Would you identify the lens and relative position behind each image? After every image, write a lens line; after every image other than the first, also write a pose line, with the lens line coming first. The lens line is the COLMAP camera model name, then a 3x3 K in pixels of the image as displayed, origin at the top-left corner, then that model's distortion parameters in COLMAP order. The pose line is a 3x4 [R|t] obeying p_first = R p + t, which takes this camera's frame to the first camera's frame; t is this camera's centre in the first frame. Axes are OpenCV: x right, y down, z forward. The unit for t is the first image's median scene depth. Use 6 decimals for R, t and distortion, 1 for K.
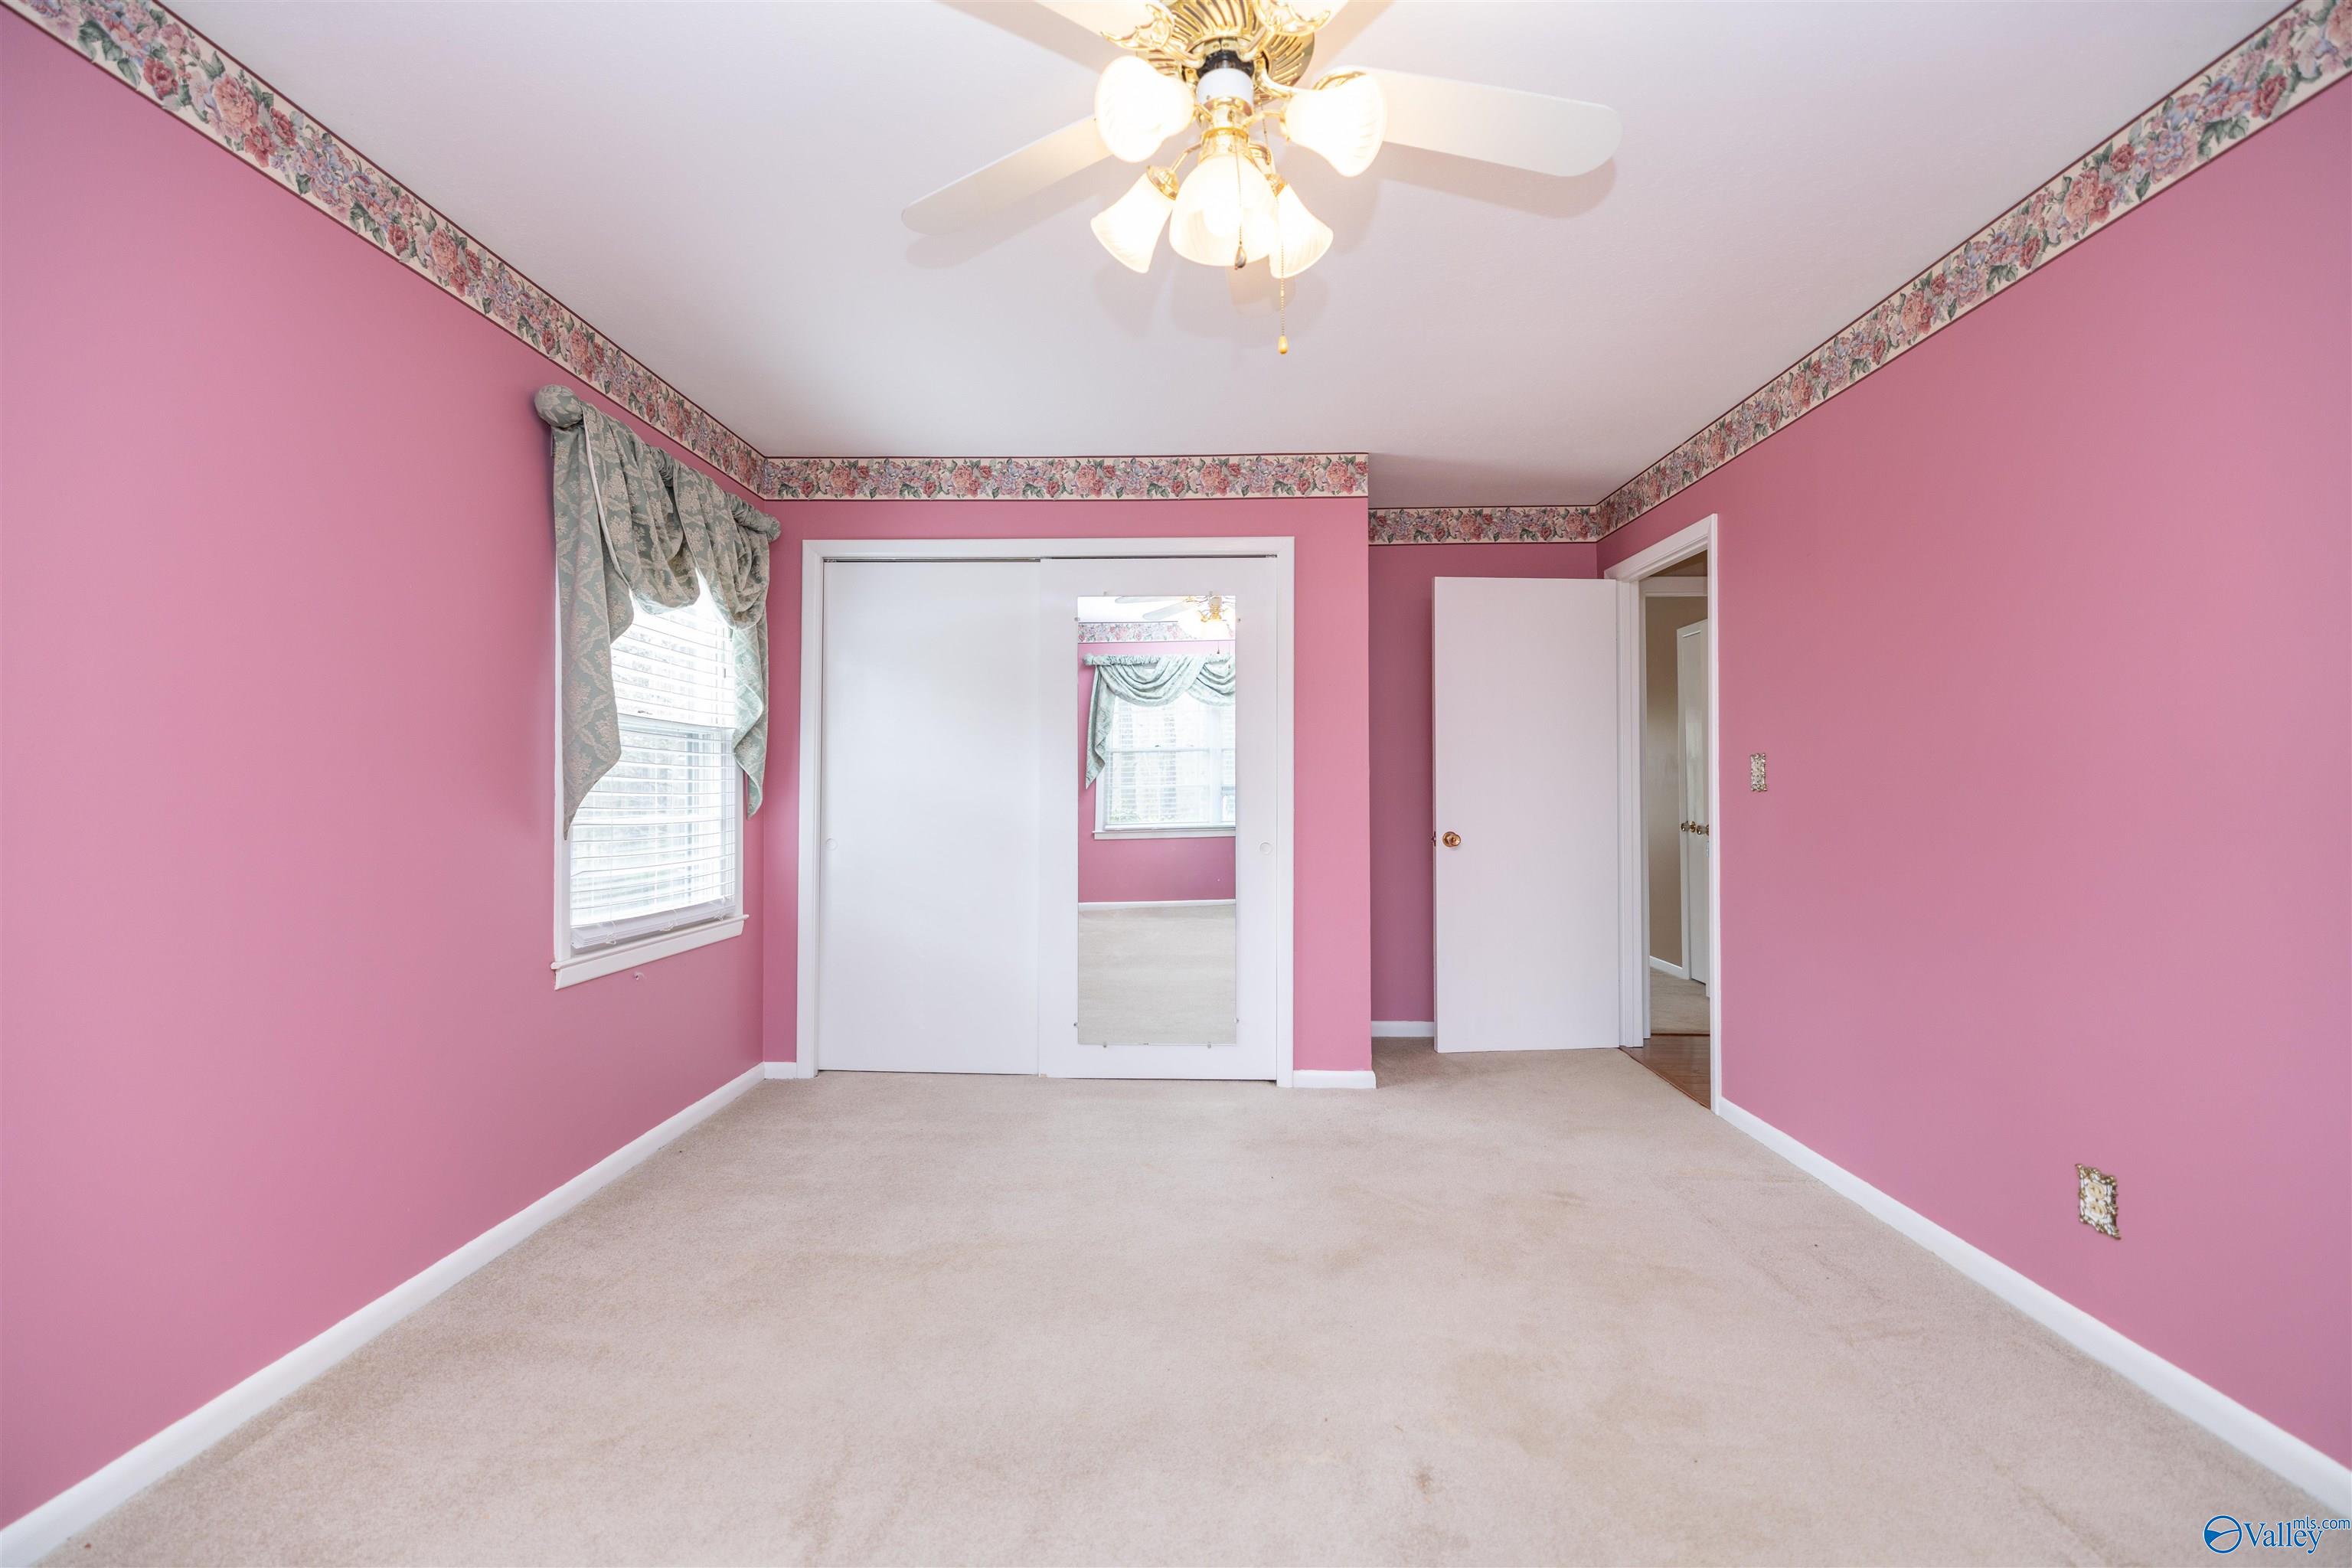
lens RADIAL K [[986.6, 0, 1172.0], [0, 986.6, 770.7], [0, 0, 1]] dist [-0.000259, -0.000409]
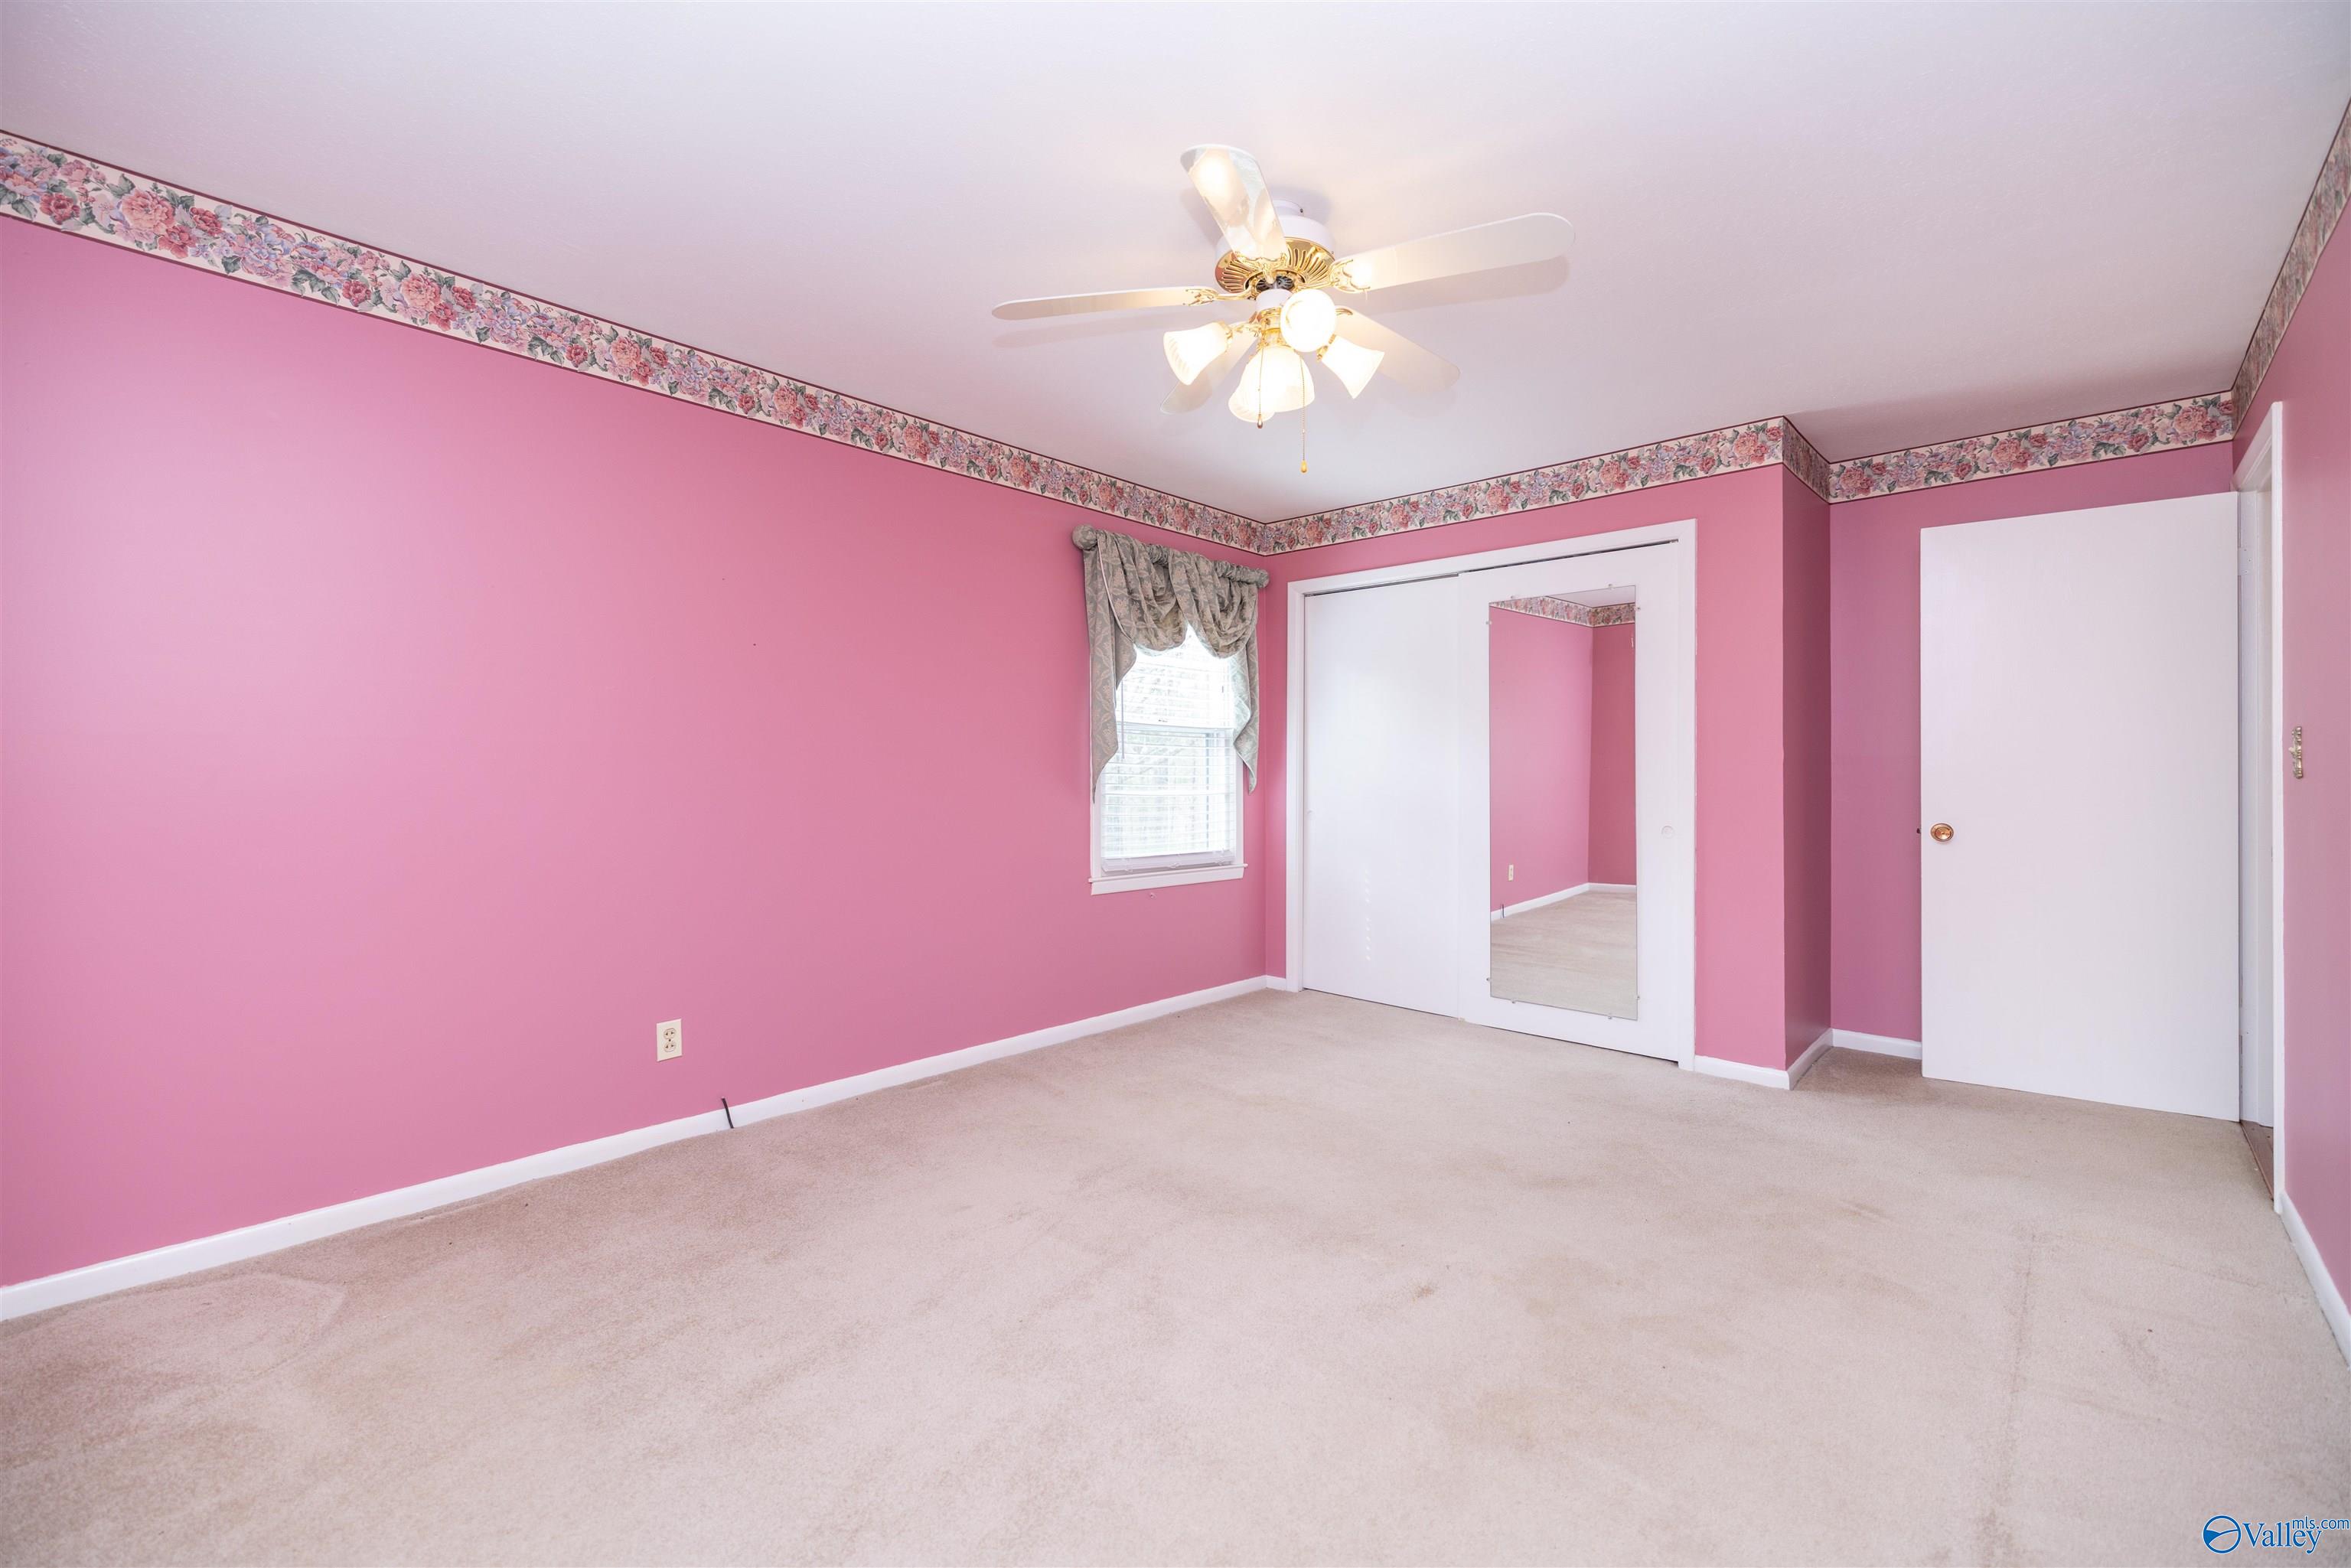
lens RADIAL K [[986.2, 0, 1171.5], [0, 986.2, 770.7], [0, 0, 1]] dist [-0.000259, -0.000409]
pose [[0.752992, 0.000947, -0.658029, 0.402202], [0.009109, 0.999888, 0.011862, -0.000686], [0.657967, -0.014925, 0.752899, -0.100268]]
